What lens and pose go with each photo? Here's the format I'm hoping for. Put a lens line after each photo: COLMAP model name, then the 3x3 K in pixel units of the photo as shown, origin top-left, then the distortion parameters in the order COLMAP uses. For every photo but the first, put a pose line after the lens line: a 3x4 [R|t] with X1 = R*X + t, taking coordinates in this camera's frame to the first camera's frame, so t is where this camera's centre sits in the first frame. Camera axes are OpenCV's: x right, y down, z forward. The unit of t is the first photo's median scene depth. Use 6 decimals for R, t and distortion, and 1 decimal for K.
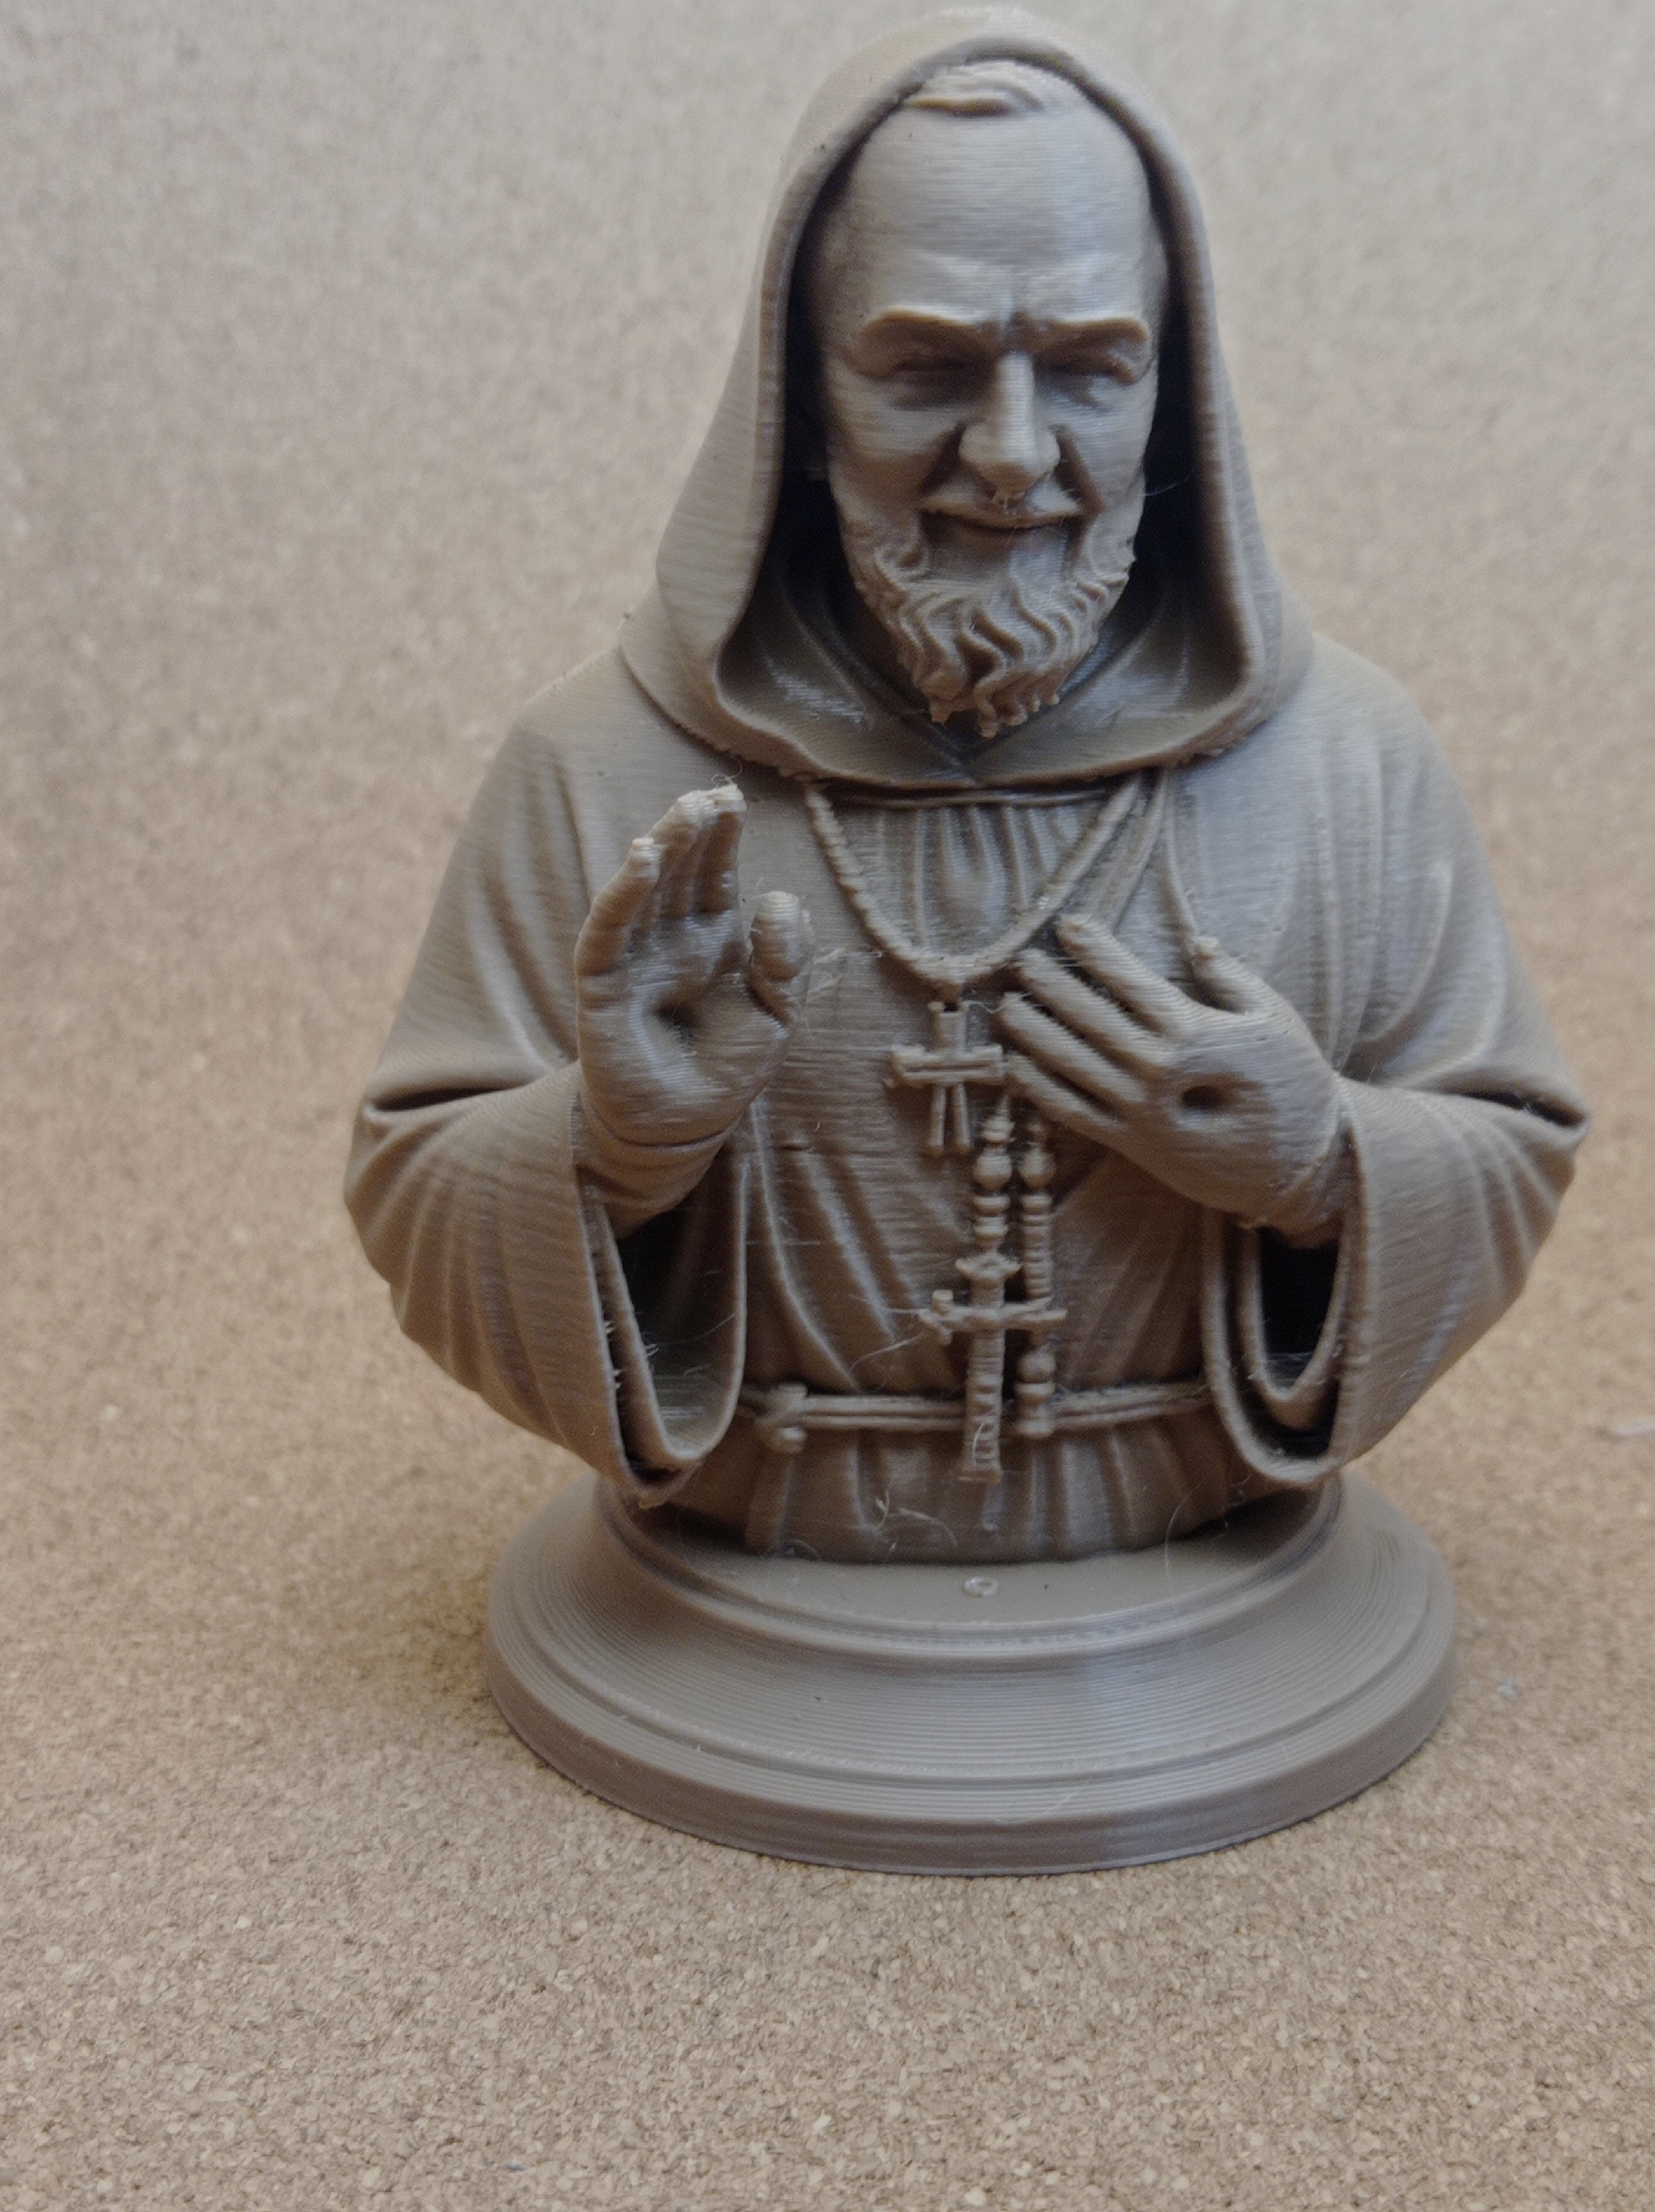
lens RADIAL K [[1817.7, 0, 826.3], [0, 1817.7, 899.3], [0, 0, 1]] dist [0.005029, 0.003850]
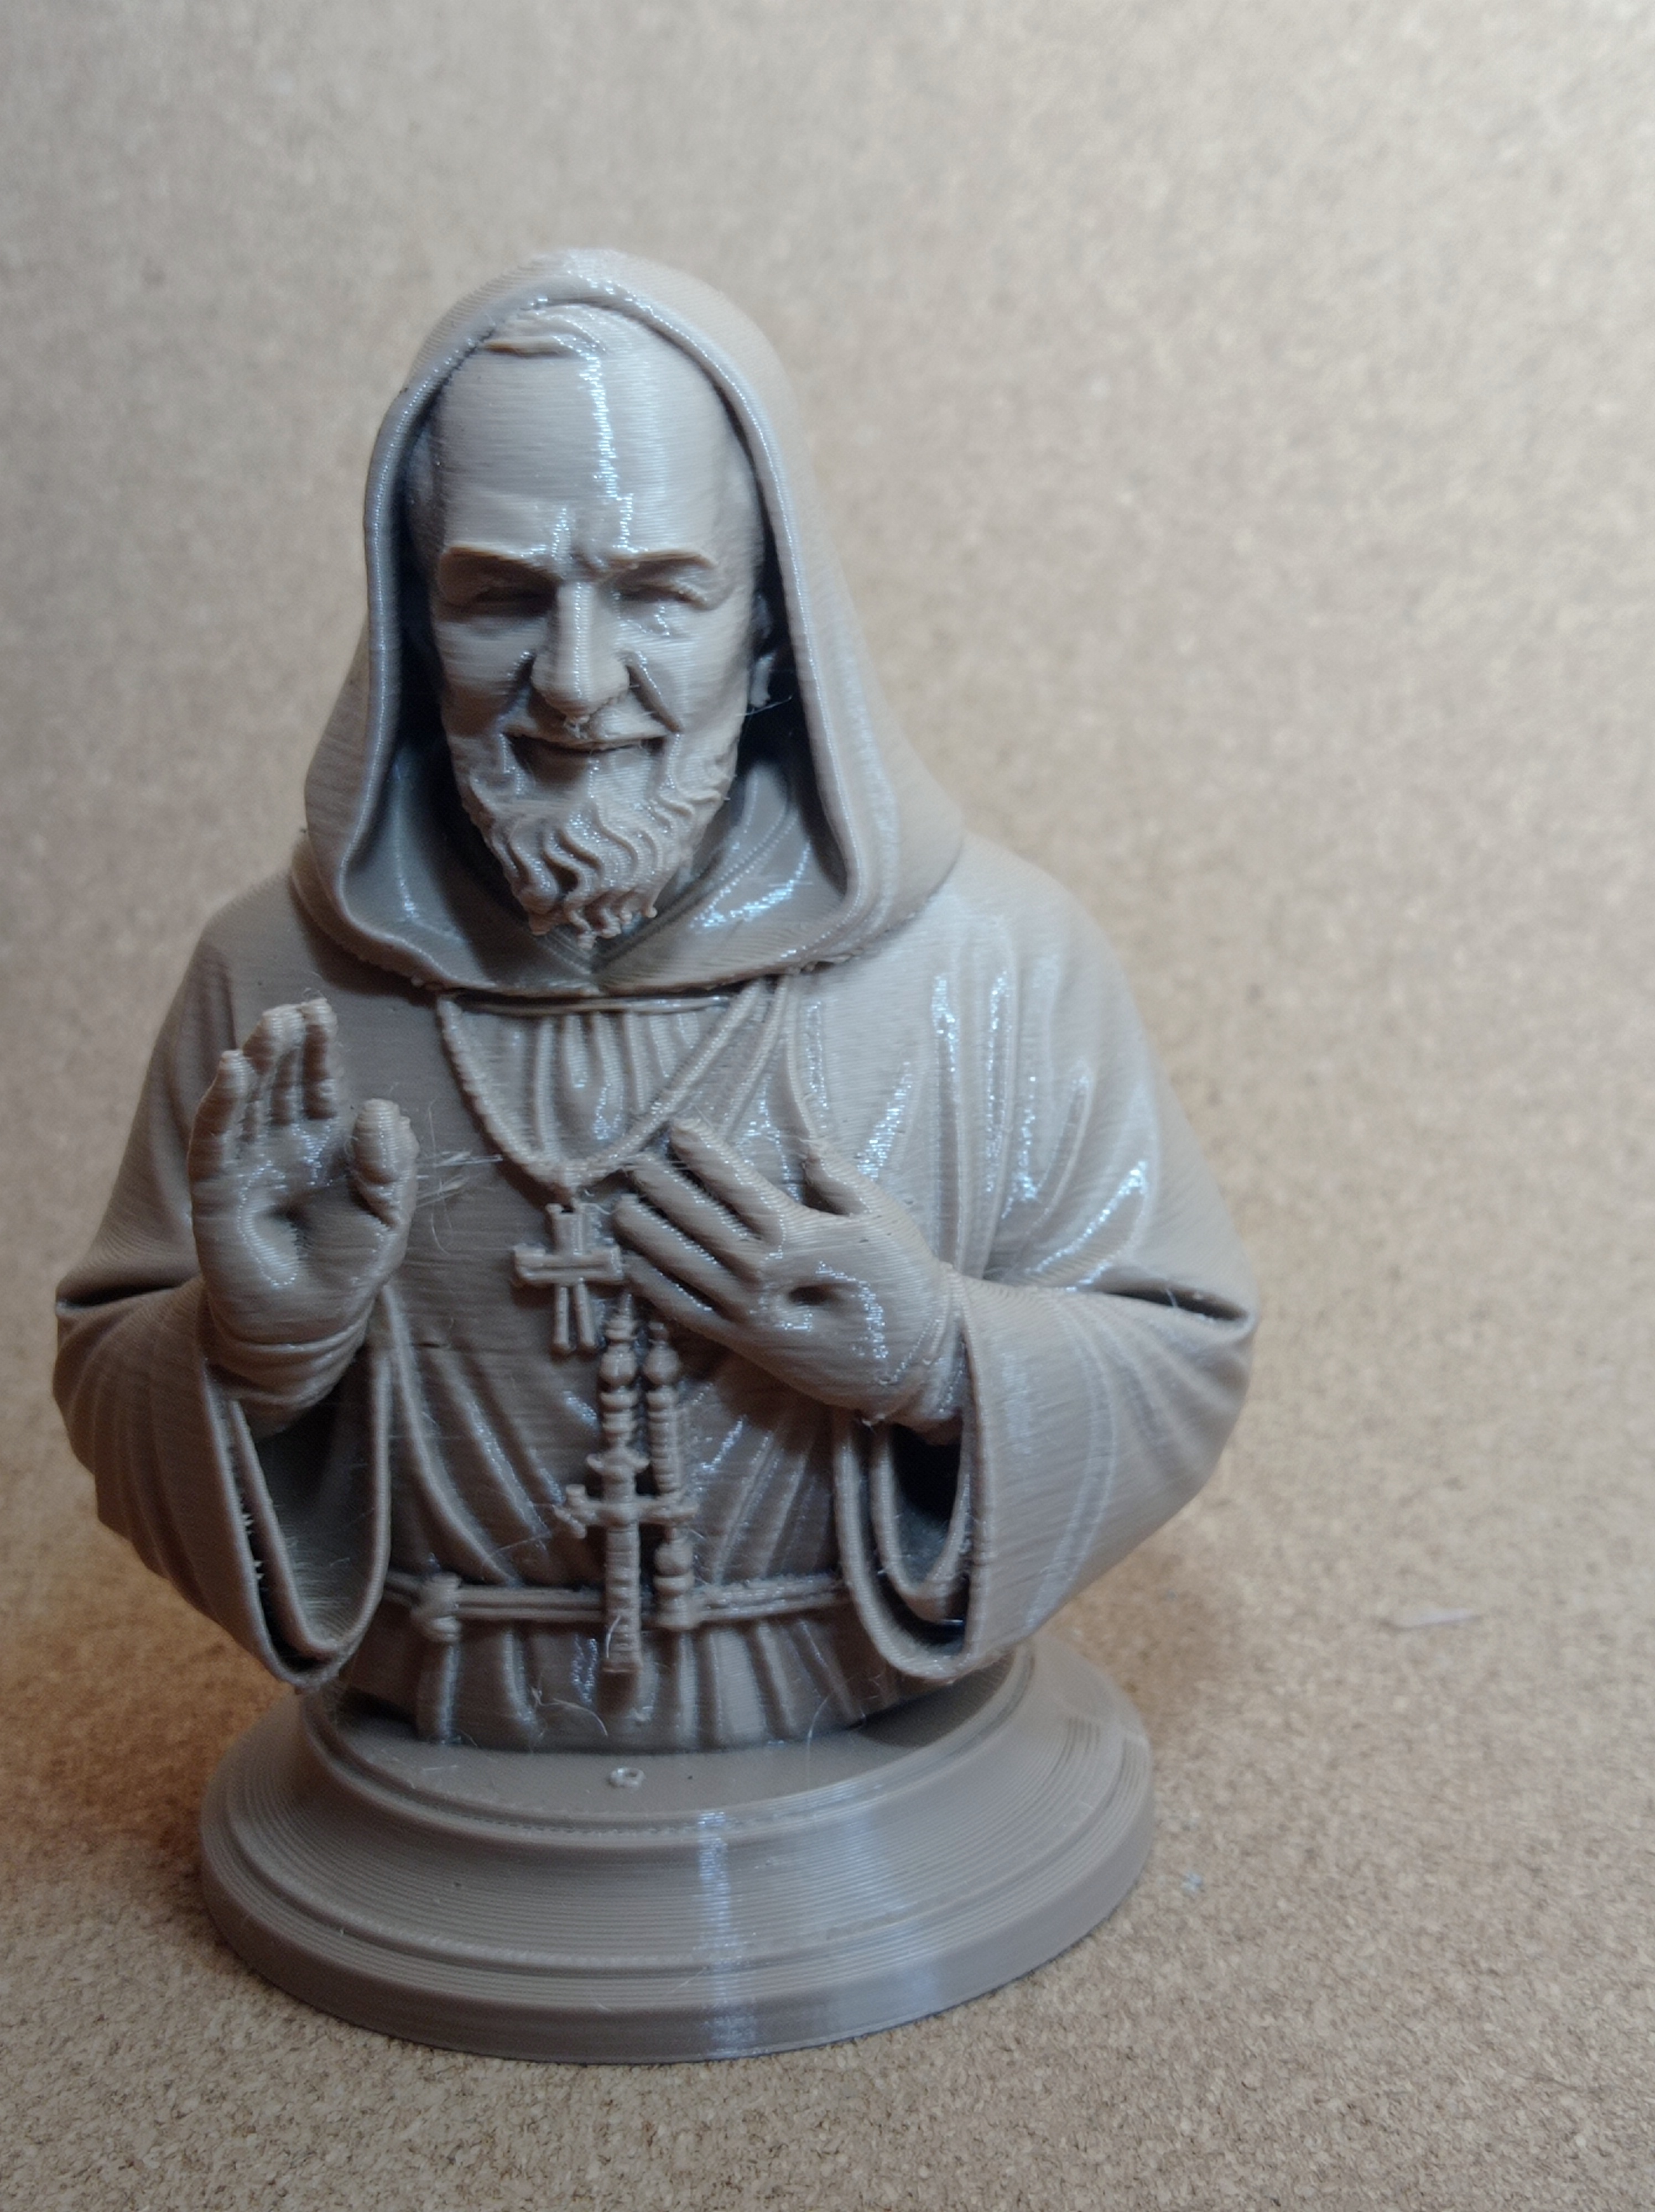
lens RADIAL K [[1783.2, 0, 758.9], [0, 1783.2, 1037.2], [0, 0, 1]] dist [0.015828, -0.010740]
pose [[0.998387, -0.006632, -0.056391, 0.226911], [0.005502, 0.999781, -0.020176, -0.016756], [0.056512, 0.019834, 0.998205, -0.006720]]
